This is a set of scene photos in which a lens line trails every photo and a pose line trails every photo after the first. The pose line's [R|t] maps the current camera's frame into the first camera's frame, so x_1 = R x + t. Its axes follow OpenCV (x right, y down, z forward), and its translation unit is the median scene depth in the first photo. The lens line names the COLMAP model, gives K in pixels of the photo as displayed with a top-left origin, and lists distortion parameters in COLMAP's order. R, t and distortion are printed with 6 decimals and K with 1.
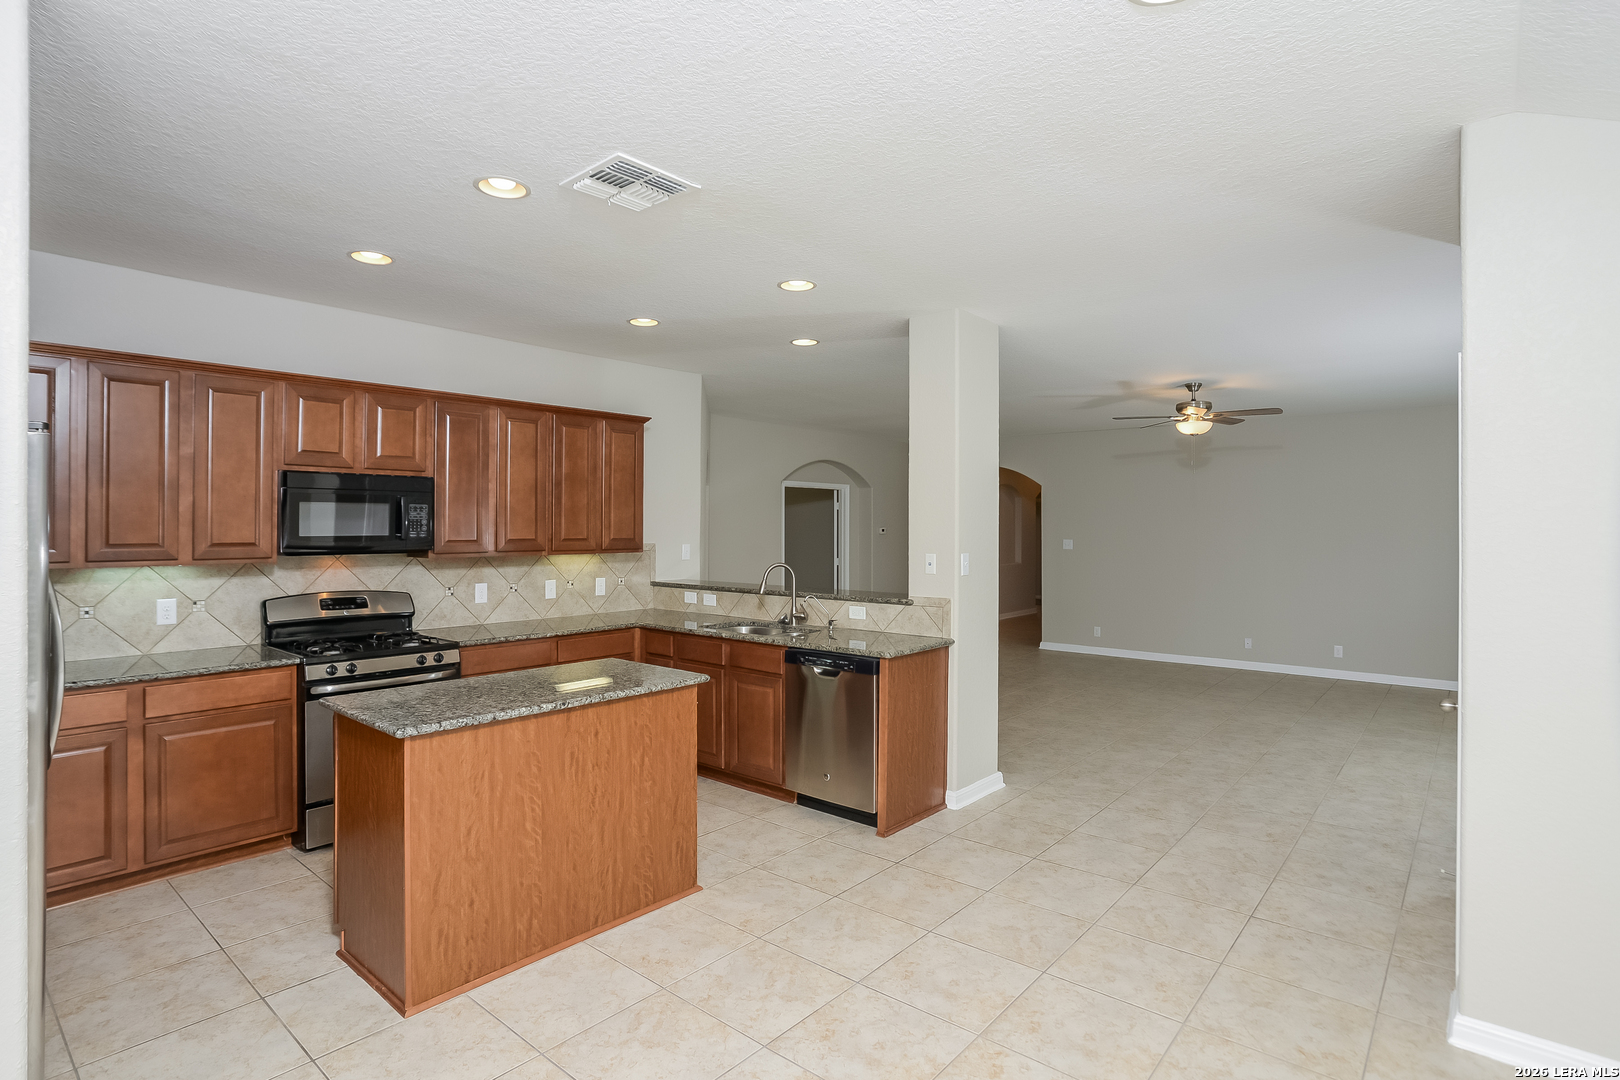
lens RADIAL K [[805.3, 0, 805.8], [0, 805.3, 524.9], [0, 0, 1]] dist [-0.043655, 0.006589]
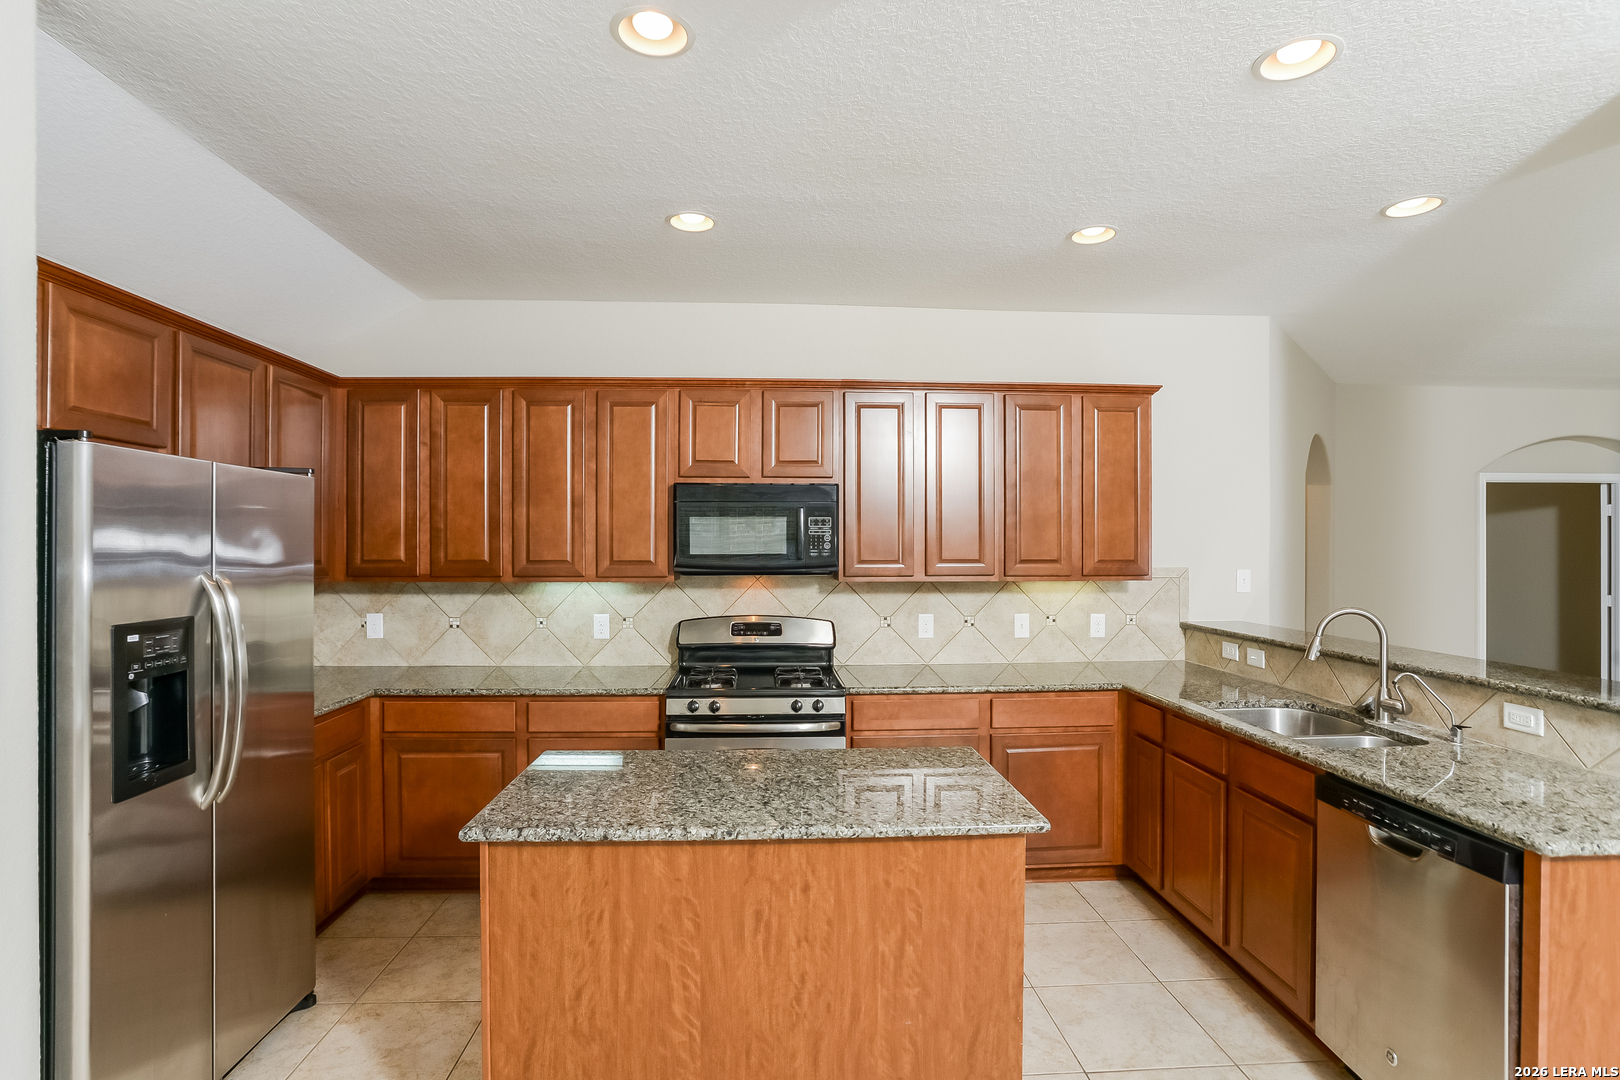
lens RADIAL K [[805.3, 0, 814.1], [0, 805.3, 548.0], [0, 0, 1]] dist [-0.043655, 0.006589]
pose [[0.693556, 0.002654, -0.720398, 0.137390], [0.002141, 0.999981, 0.005745, 0.002415], [0.720400, -0.005527, 0.693537, 0.470217]]
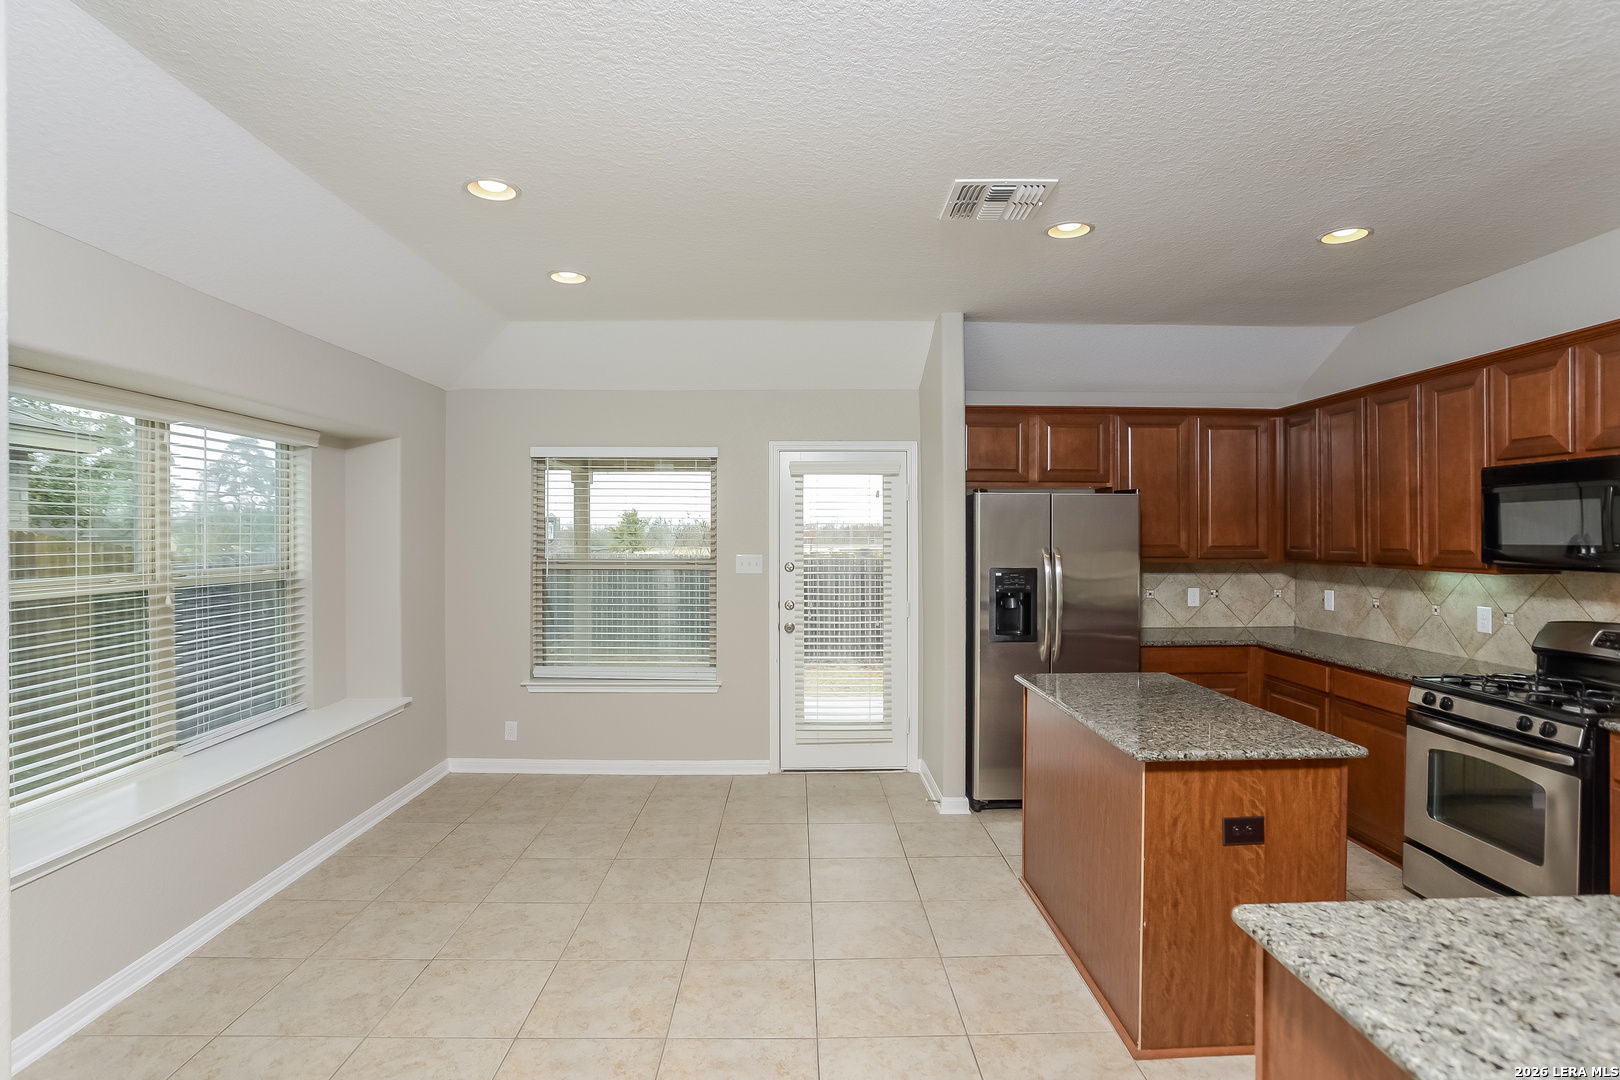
lens RADIAL K [[805.3, 0, 802.8], [0, 805.3, 539.1], [0, 0, 1]] dist [-0.043655, 0.006589]
pose [[-0.748927, 0.002113, -0.662649, 0.471495], [0.000813, 0.999997, 0.002270, 0.006787], [0.662652, 0.001161, -0.748926, 1.167254]]
